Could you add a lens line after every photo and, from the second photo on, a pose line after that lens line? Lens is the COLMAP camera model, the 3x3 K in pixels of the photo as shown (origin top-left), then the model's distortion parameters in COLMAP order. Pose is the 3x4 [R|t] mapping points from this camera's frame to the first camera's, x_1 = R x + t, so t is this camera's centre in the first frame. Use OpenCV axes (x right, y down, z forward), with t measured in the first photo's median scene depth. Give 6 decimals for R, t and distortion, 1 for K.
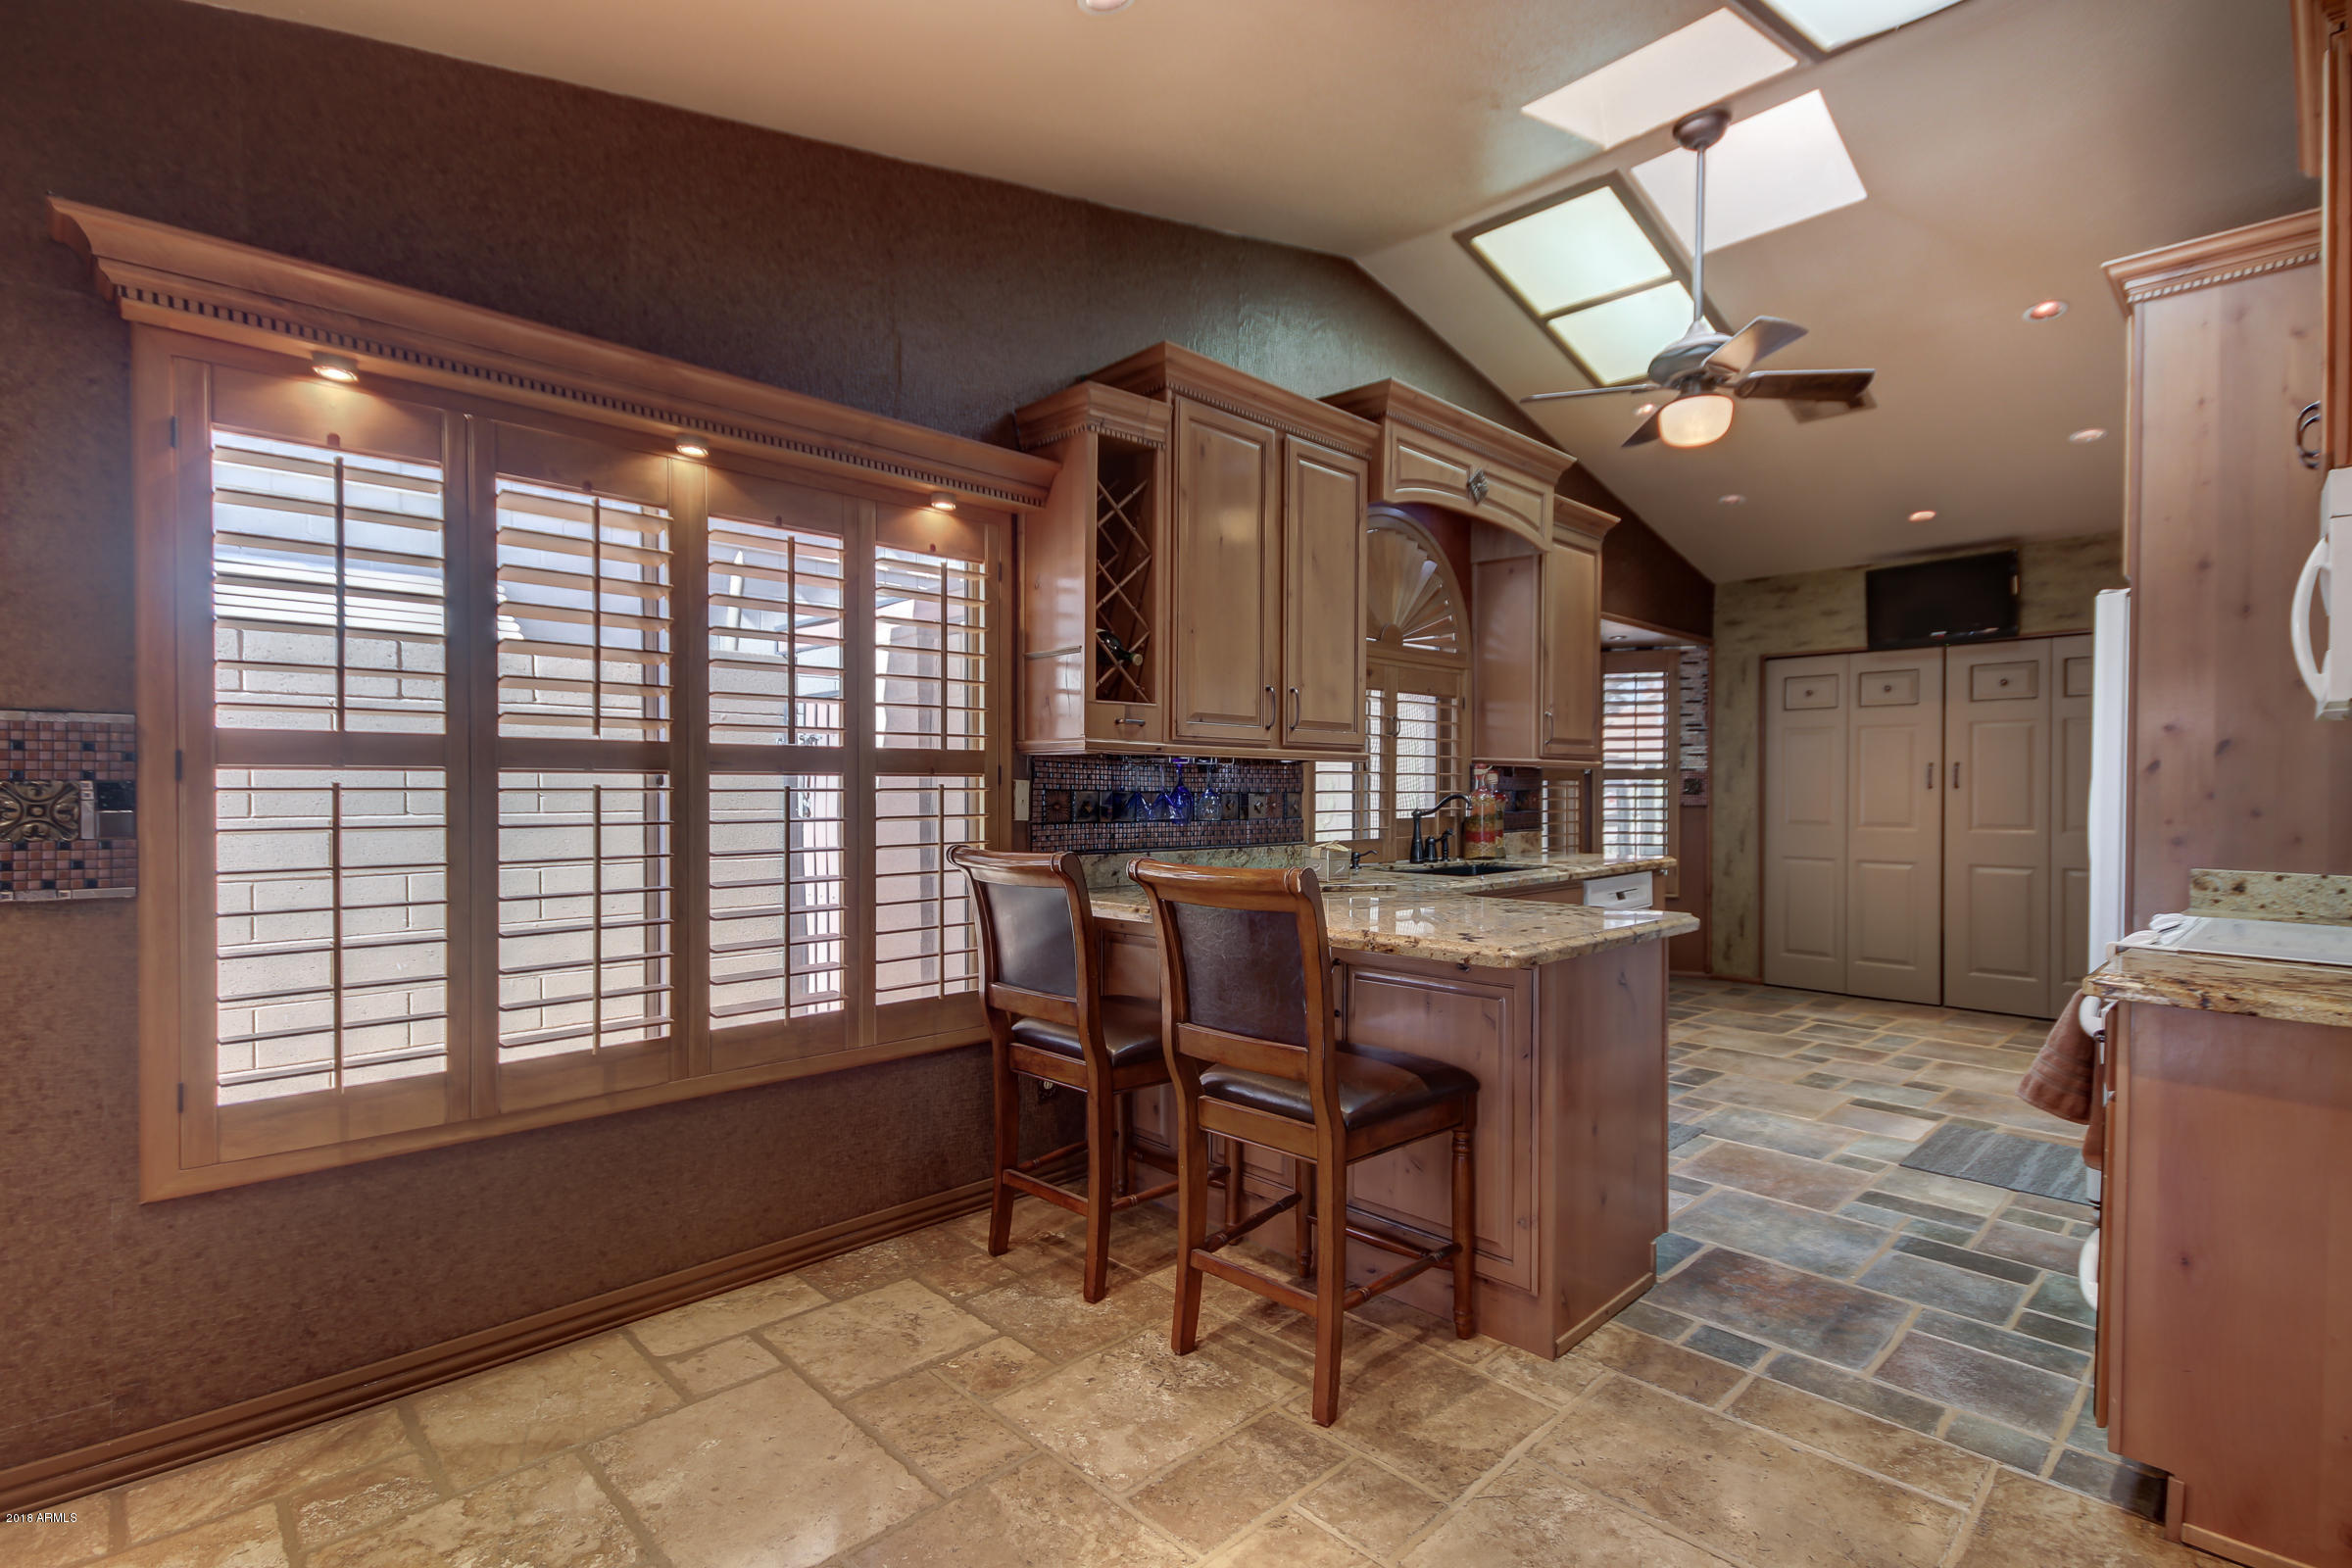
lens RADIAL K [[1097.0, 0, 1174.5], [0, 1097.0, 796.2], [0, 0, 1]] dist [0.026078, -0.008293]
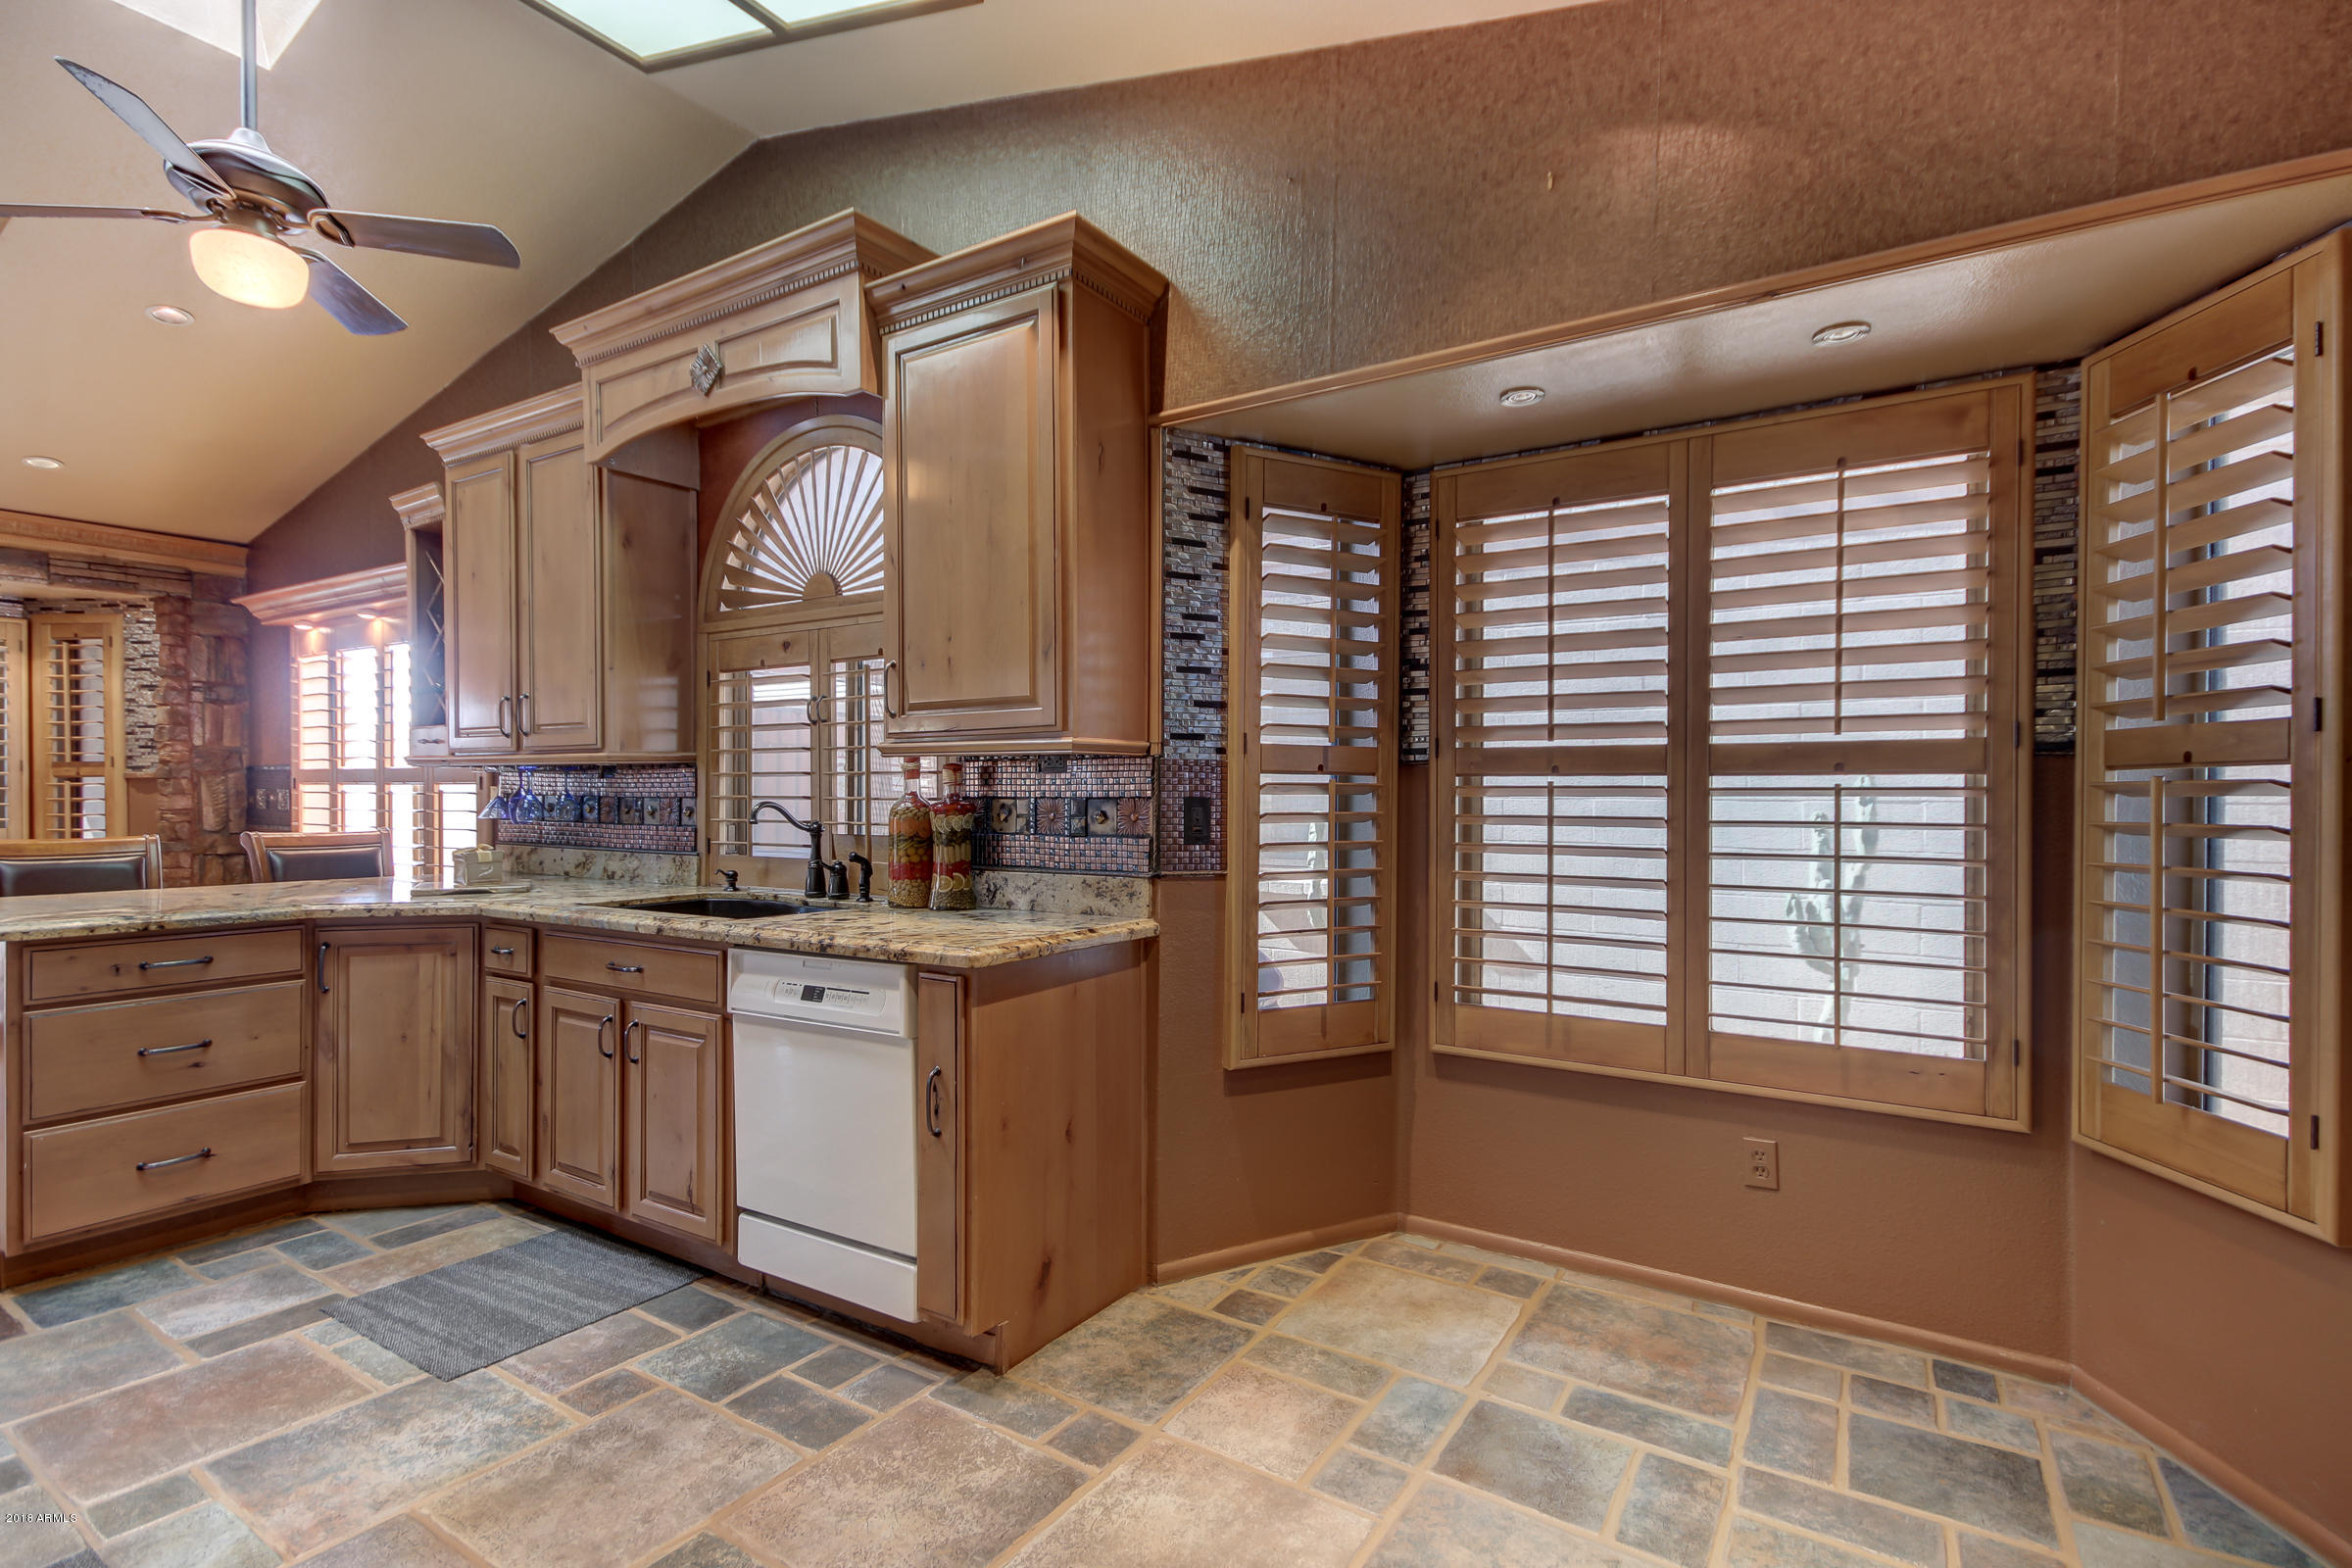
lens RADIAL K [[1097.0, 0, 1174.5], [0, 1097.0, 796.2], [0, 0, 1]] dist [0.026078, -0.008293]
pose [[0.234889, 0.002656, -0.972019, 0.886832], [-0.009774, 0.999952, 0.000371, -0.007092], [0.971973, 0.009414, 0.234904, 0.959578]]
